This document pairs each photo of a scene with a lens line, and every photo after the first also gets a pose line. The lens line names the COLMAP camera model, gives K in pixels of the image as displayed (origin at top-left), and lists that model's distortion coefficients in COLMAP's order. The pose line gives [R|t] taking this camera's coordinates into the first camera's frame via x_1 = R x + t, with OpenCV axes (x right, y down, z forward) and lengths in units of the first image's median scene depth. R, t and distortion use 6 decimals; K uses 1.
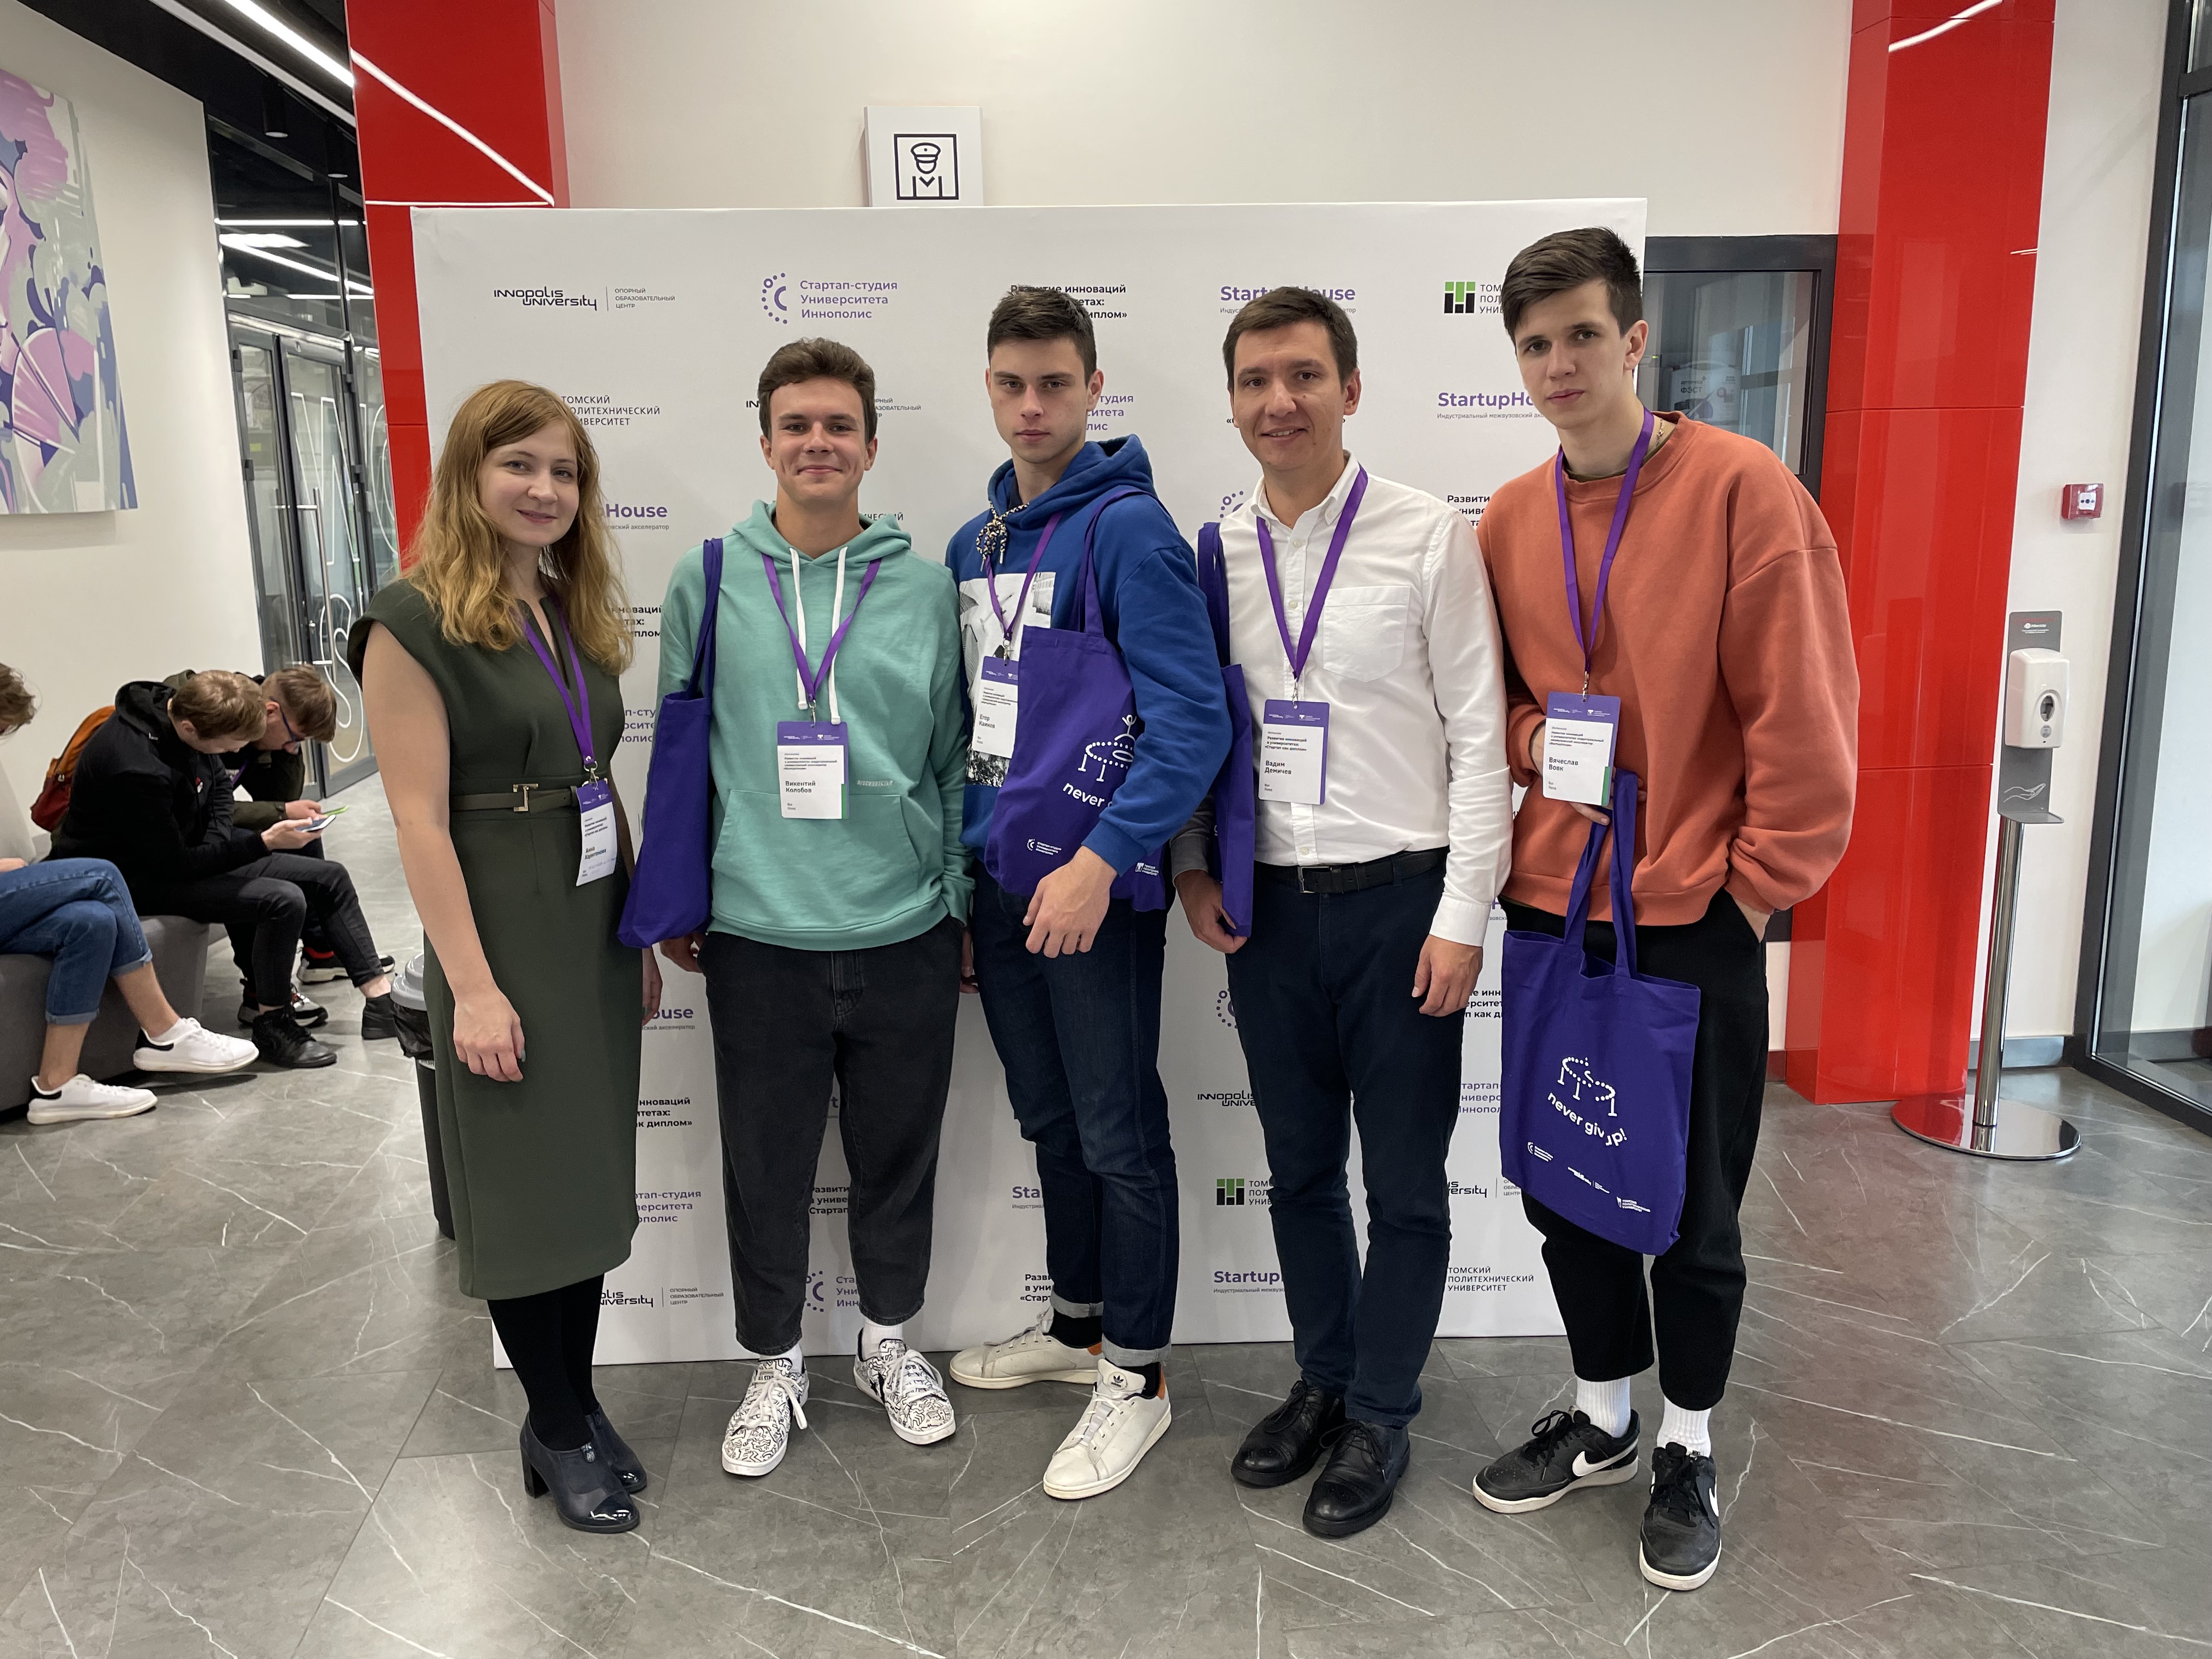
lens RADIAL K [[1749.0, 0, 1098.8], [0, 1749.0, 829.7], [0, 0, 1]] dist [-0.000332, -0.022337]
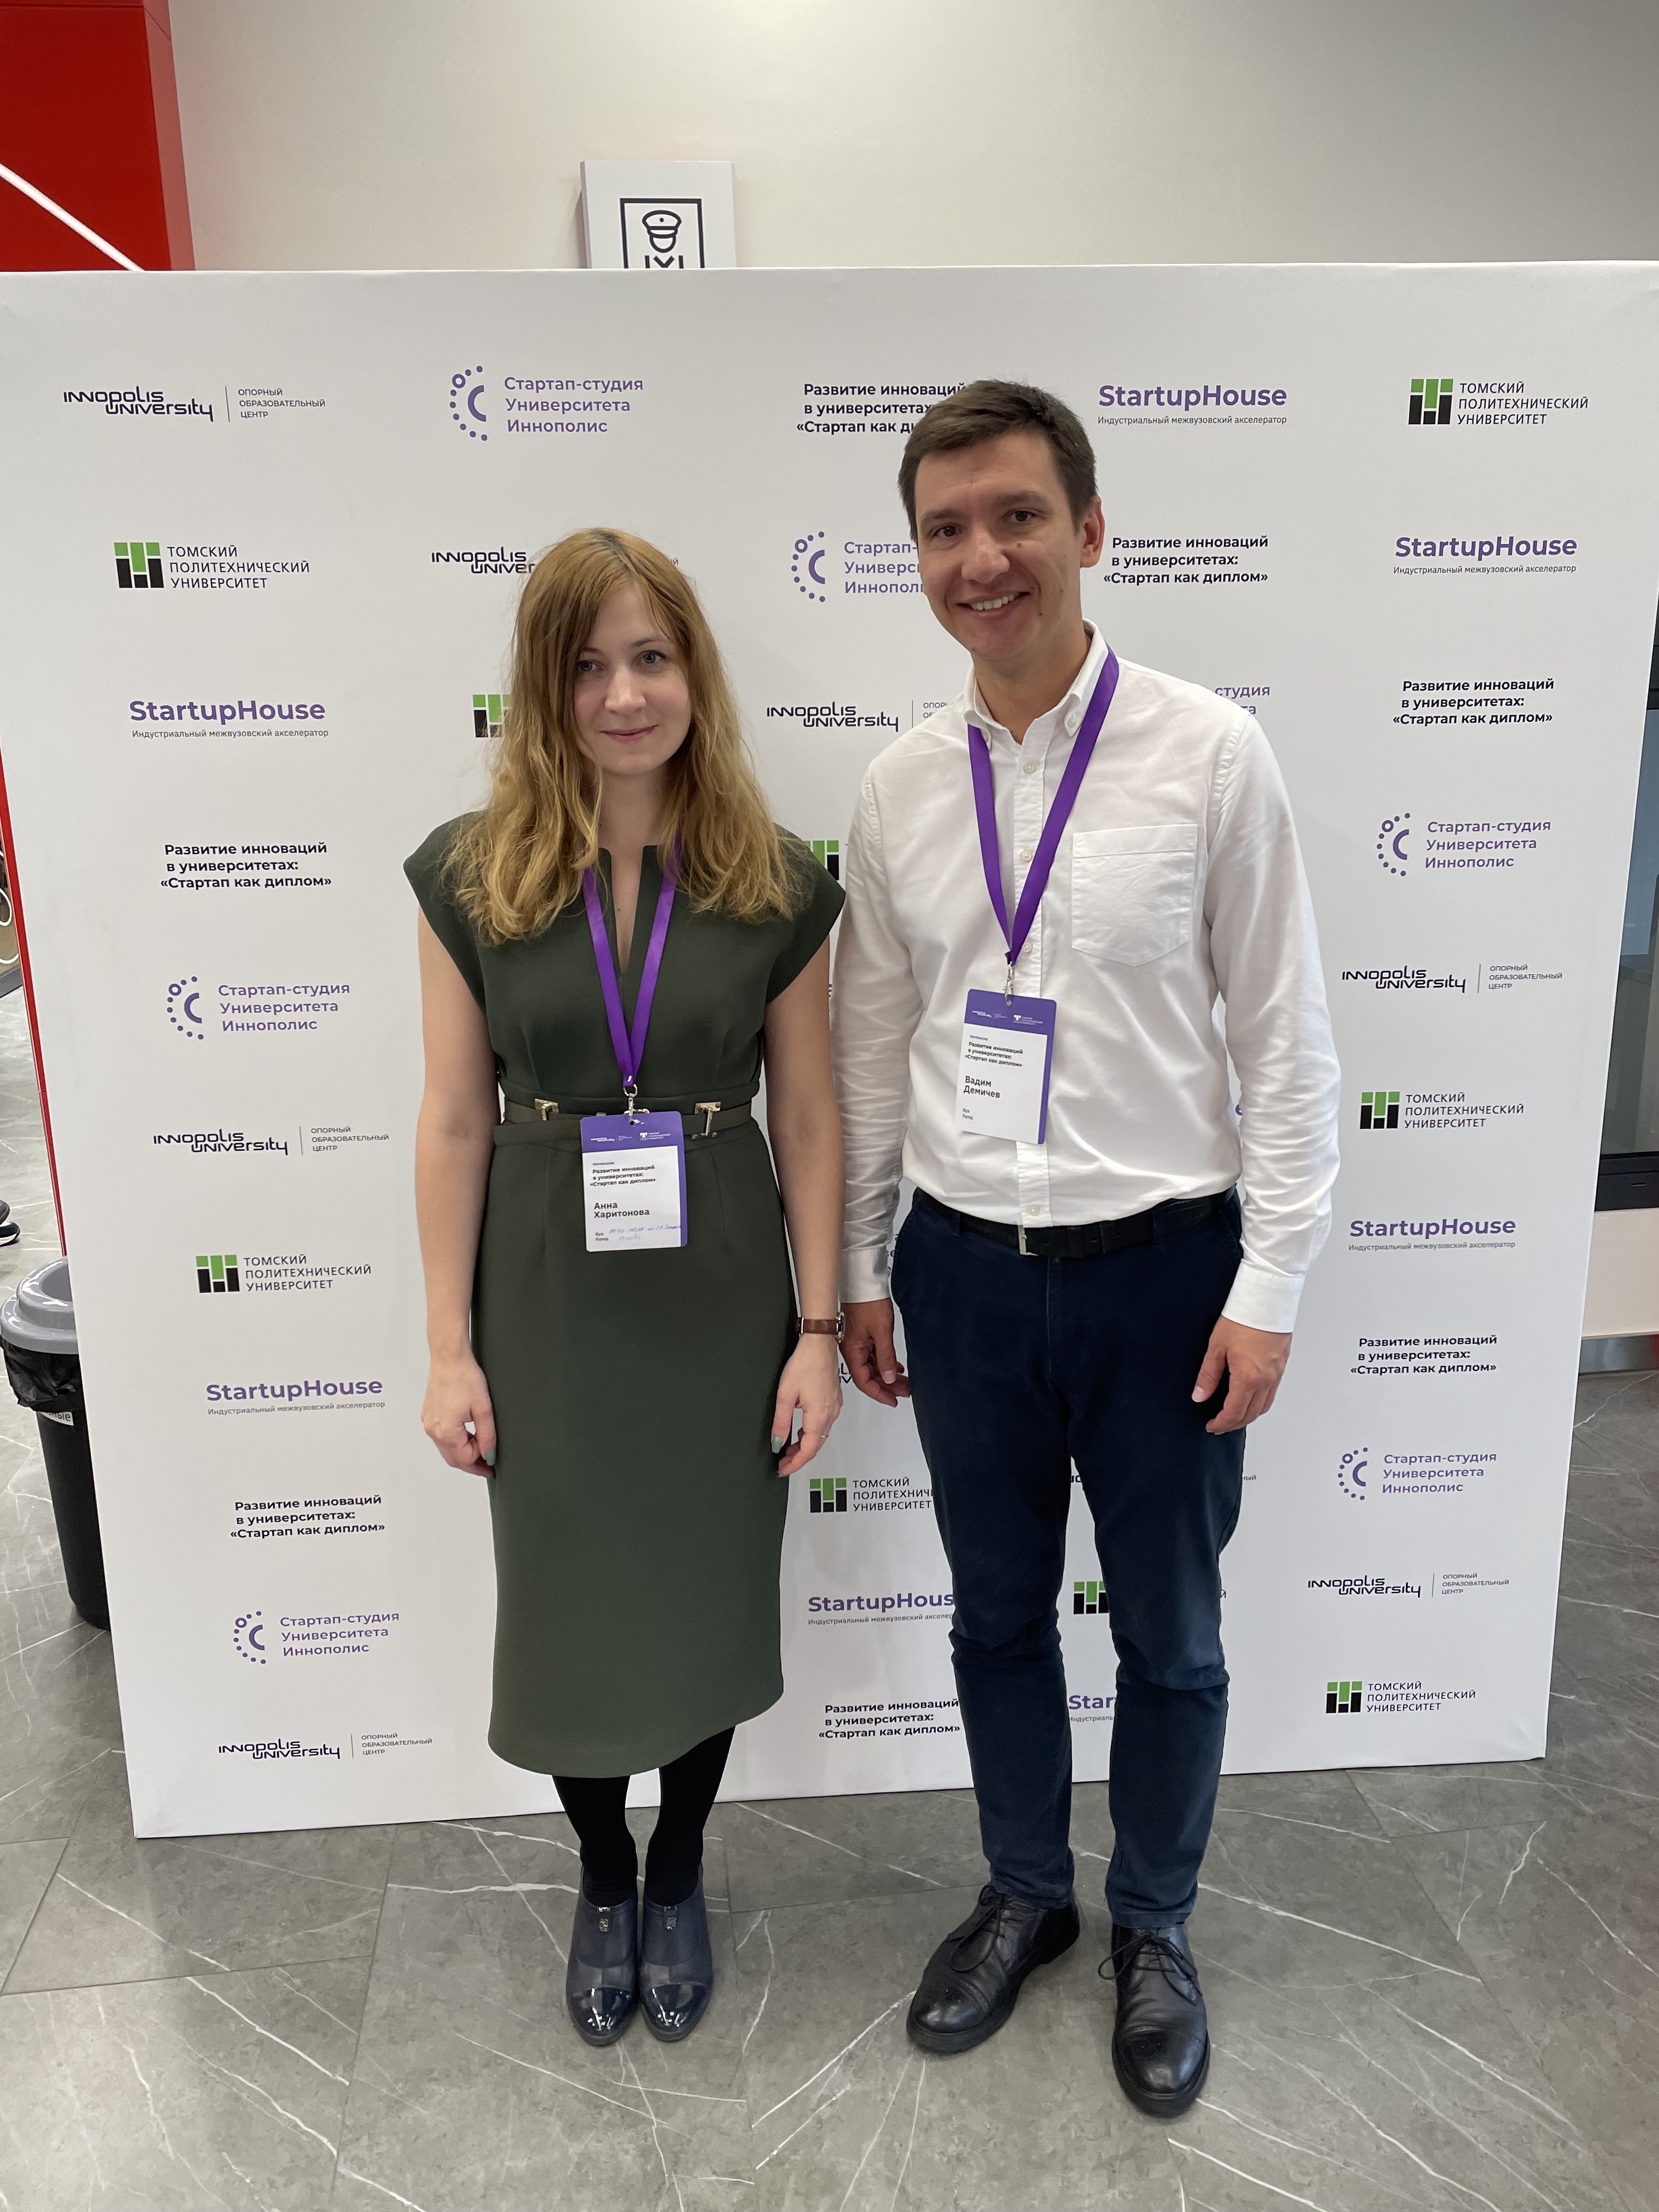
lens RADIAL K [[1749.0, 0, 843.5], [0, 1749.0, 1103.5], [0, 0, 1]] dist [-0.000332, -0.022337]
pose [[0.999749, -0.011150, 0.019430, -0.053440], [0.009896, 0.997936, 0.063447, -0.068932], [-0.020098, -0.063239, 0.997796, 0.289318]]
